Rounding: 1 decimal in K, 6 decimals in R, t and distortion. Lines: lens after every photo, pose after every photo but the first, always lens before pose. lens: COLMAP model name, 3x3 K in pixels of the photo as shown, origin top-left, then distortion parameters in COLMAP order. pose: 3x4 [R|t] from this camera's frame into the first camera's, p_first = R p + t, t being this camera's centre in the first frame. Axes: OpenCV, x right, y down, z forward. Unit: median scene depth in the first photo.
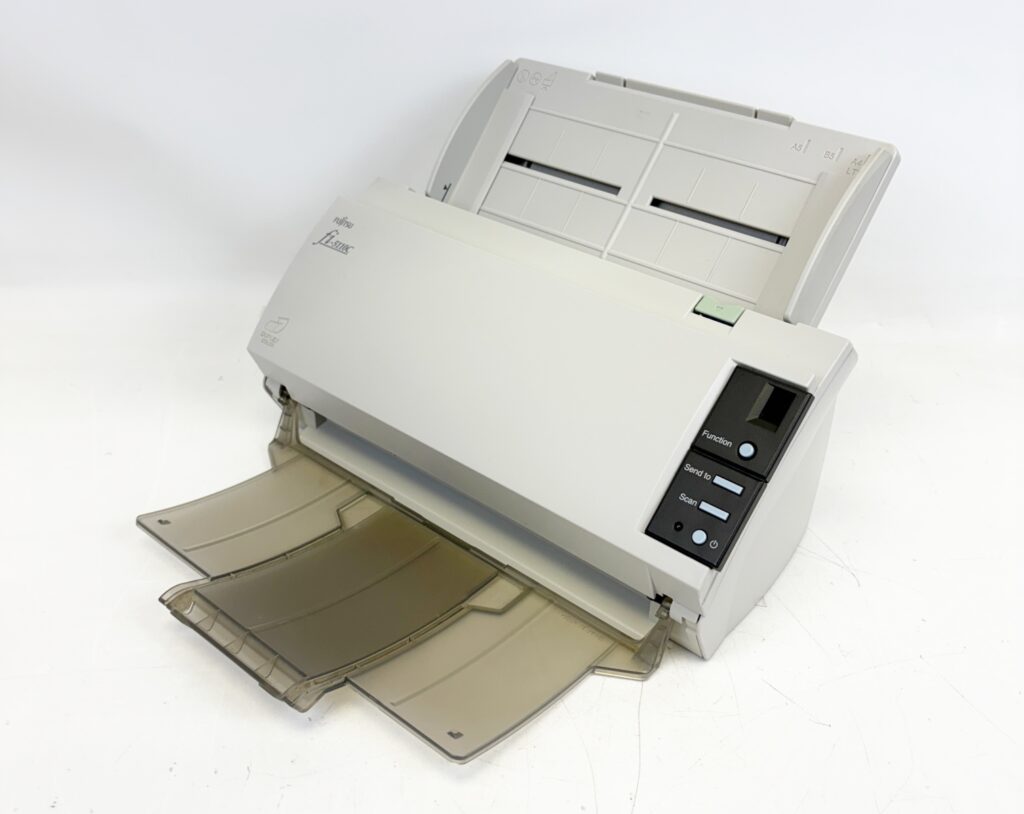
lens RADIAL K [[1076.2, 0, 517.2], [0, 1076.2, 411.6], [0, 0, 1]] dist [0.000425, 0.000000]
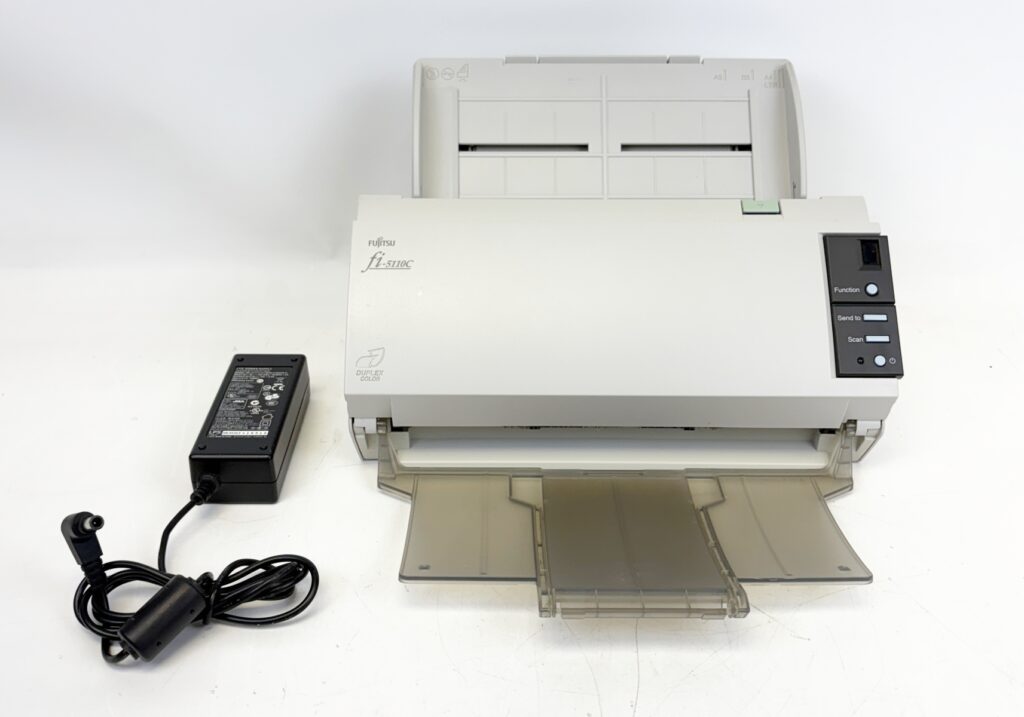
lens RADIAL K [[1016.7, 0, 504.7], [0, 1016.7, 351.2], [0, 0, 1]] dist [0.010923, 0.000000]
pose [[0.751108, -0.341136, 0.565211, -0.752997], [0.357464, 0.929937, 0.086236, -0.142331], [-0.555028, 0.137270, 0.820427, 0.198574]]
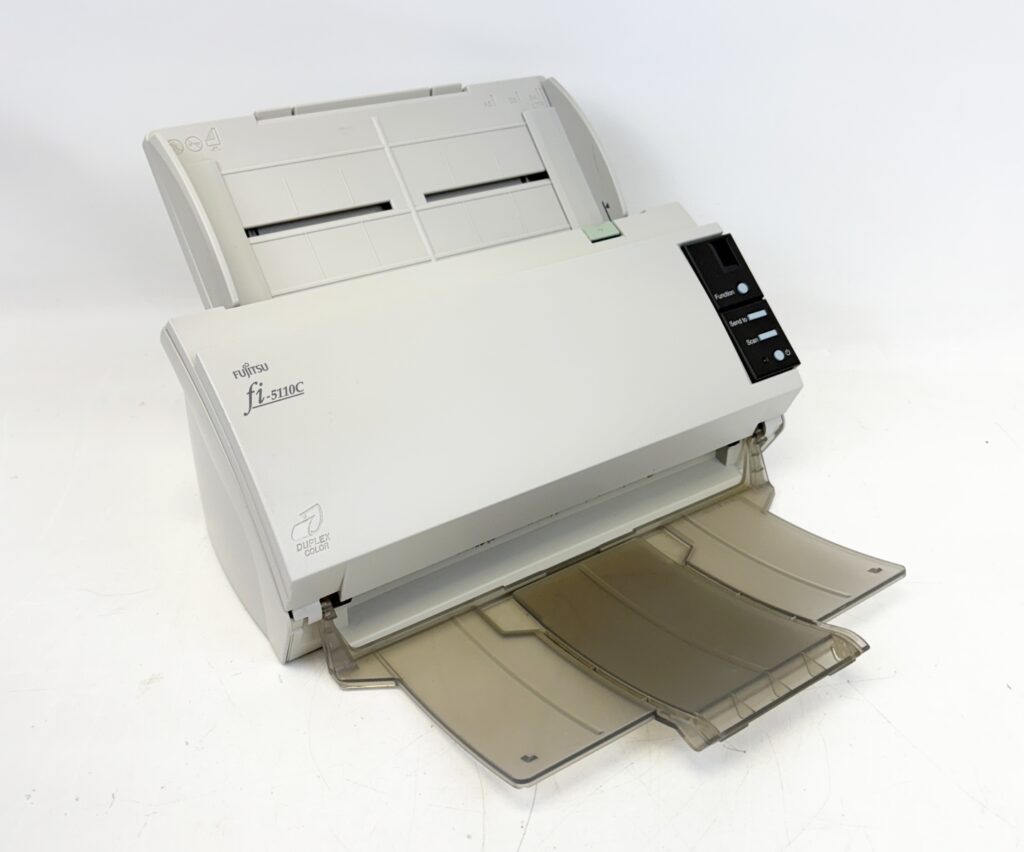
lens RADIAL K [[1065.9, 0, 512.6], [0, 1065.9, 426.5], [0, 0, 1]] dist [-0.019525, 0.000000]
pose [[0.218777, -0.483817, 0.847383, -0.879120], [0.510174, 0.796984, 0.323325, -0.335925], [-0.831781, 0.361577, 0.421193, 0.652139]]
